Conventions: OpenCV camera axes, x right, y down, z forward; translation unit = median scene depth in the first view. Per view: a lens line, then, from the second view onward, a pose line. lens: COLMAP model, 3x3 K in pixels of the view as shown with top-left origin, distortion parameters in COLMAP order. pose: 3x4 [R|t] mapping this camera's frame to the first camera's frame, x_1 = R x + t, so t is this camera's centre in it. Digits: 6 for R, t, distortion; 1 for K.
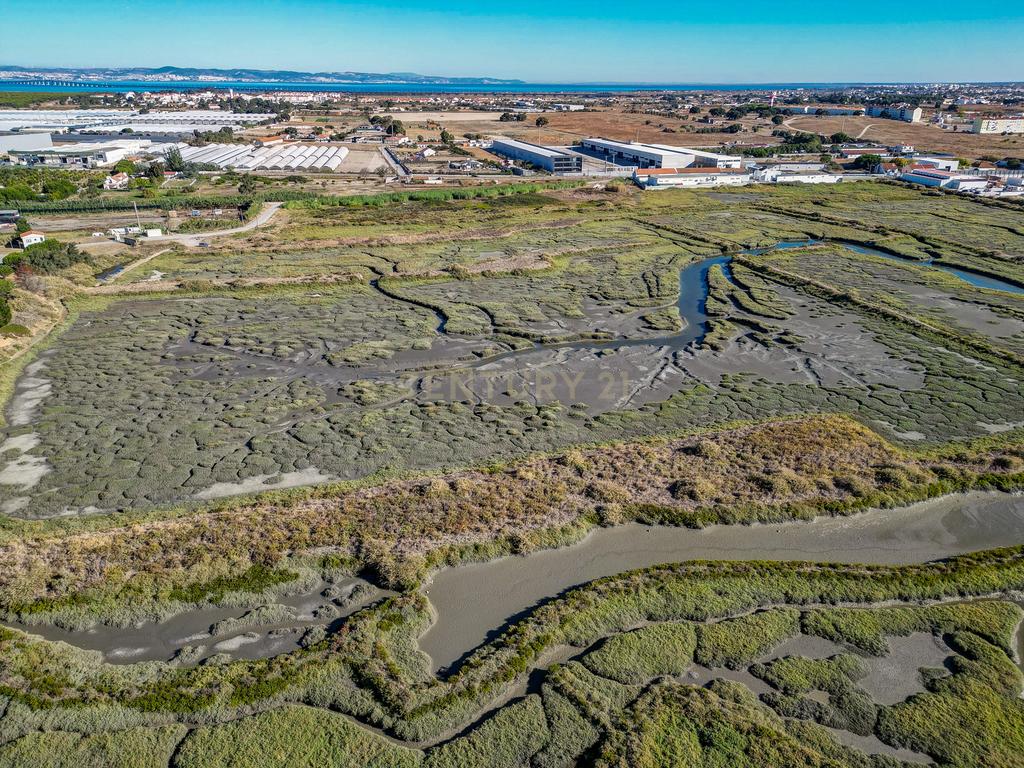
lens RADIAL K [[716.7, 0, 513.8], [0, 716.7, 383.9], [0, 0, 1]] dist [0.061412, -0.048739]
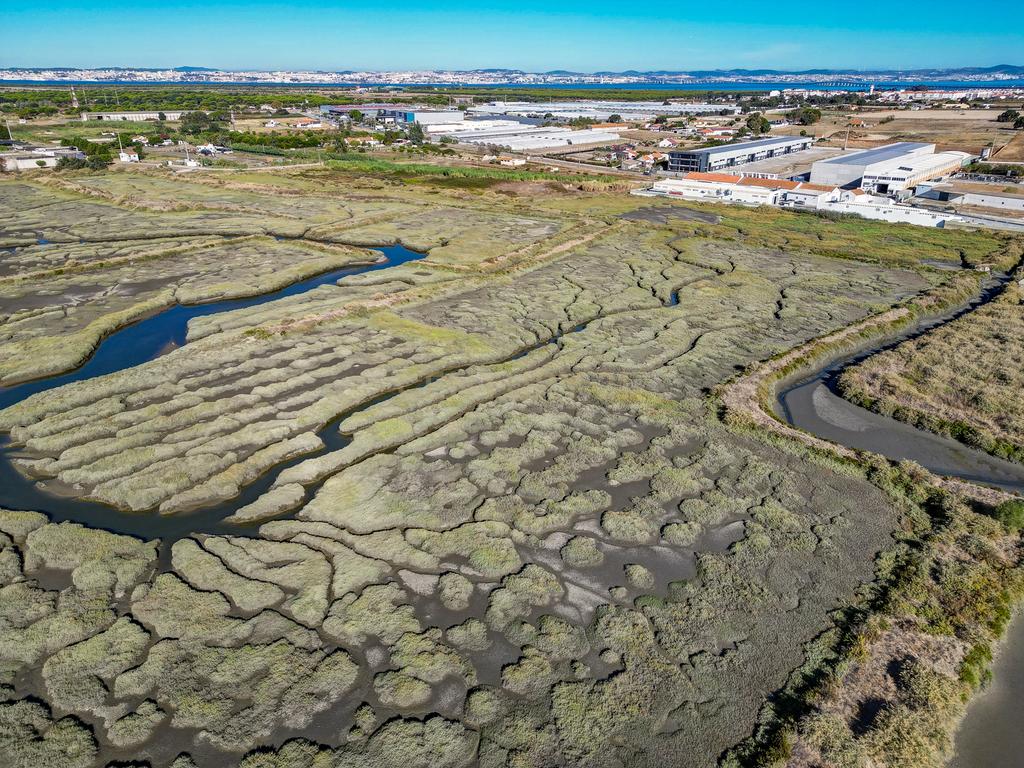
lens RADIAL K [[716.7, 0, 512.7], [0, 716.7, 374.9], [0, 0, 1]] dist [0.061412, -0.048739]
pose [[0.561048, 0.310165, -0.767478, 0.488211], [-0.319744, 0.936392, 0.144687, -0.096322], [0.763537, 0.164220, 0.624534, 0.270106]]
